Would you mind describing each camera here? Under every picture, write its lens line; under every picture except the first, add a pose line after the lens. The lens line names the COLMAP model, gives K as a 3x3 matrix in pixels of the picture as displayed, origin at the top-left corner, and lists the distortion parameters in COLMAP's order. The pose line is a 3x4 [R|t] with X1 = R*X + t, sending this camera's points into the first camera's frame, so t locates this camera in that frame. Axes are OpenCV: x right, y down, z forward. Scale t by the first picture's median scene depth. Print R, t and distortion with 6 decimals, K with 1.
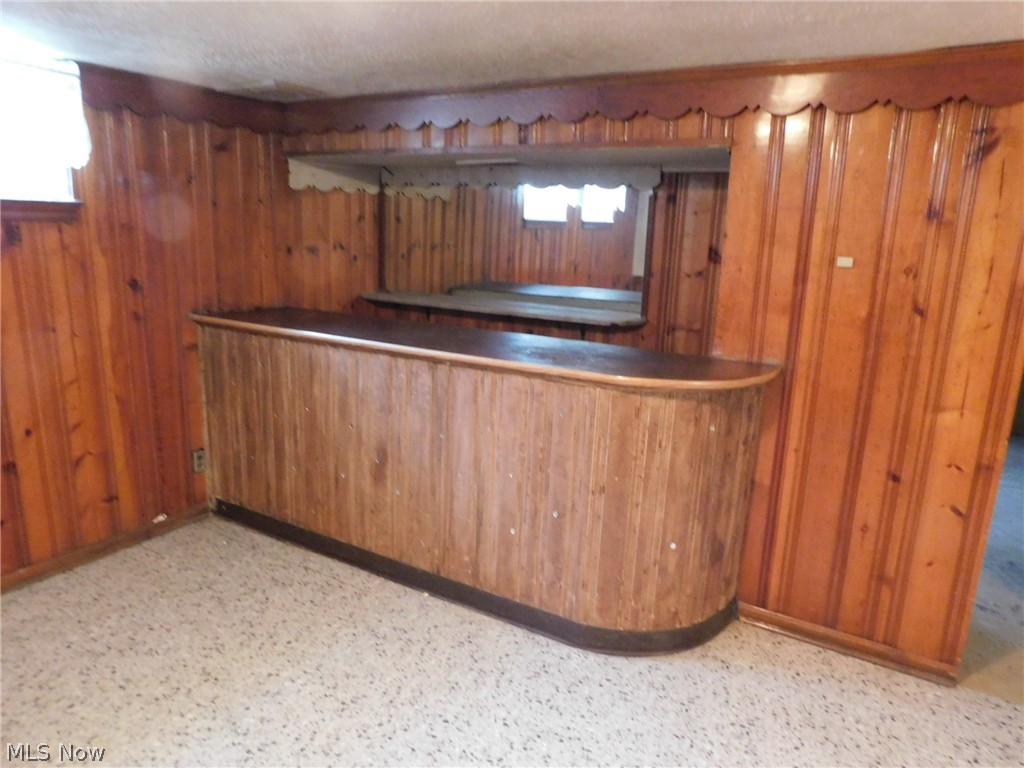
lens RADIAL K [[665.9, 0, 512.5], [0, 665.9, 381.8], [0, 0, 1]] dist [-0.064402, 0.040717]
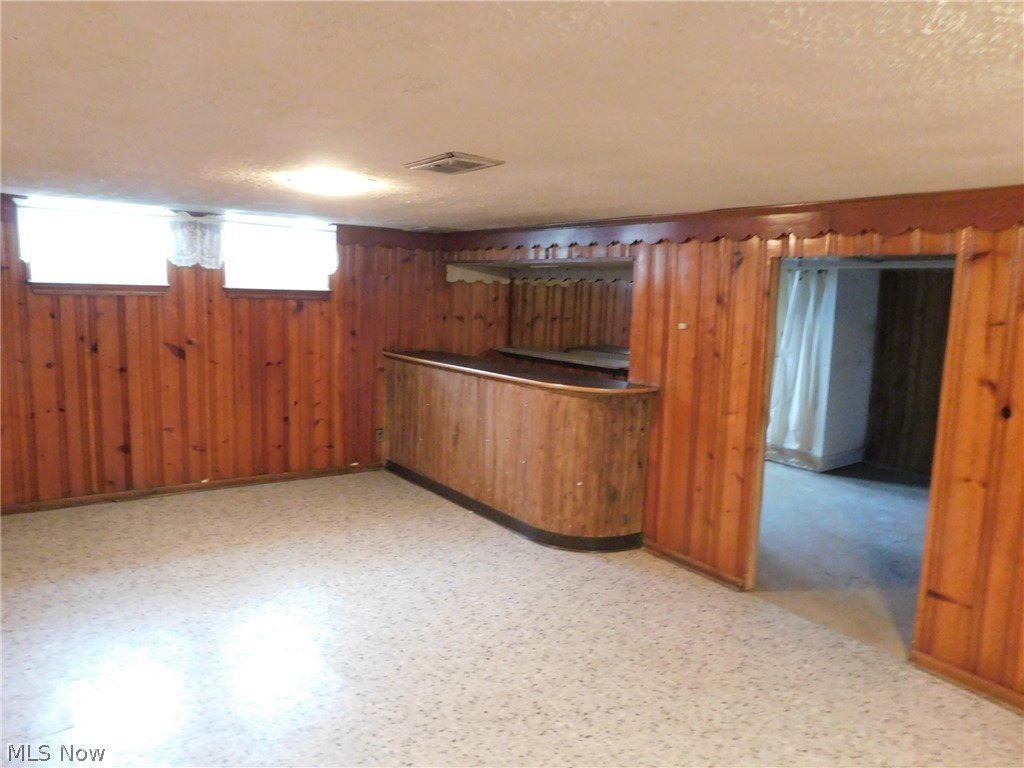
lens RADIAL K [[665.9, 0, 513.1], [0, 665.9, 383.3], [0, 0, 1]] dist [-0.064402, 0.040717]
pose [[0.923592, 0.052506, -0.379764, 0.616457], [-0.094944, 0.991046, -0.093885, 0.139277], [0.371434, 0.122768, 0.920307, -0.607722]]
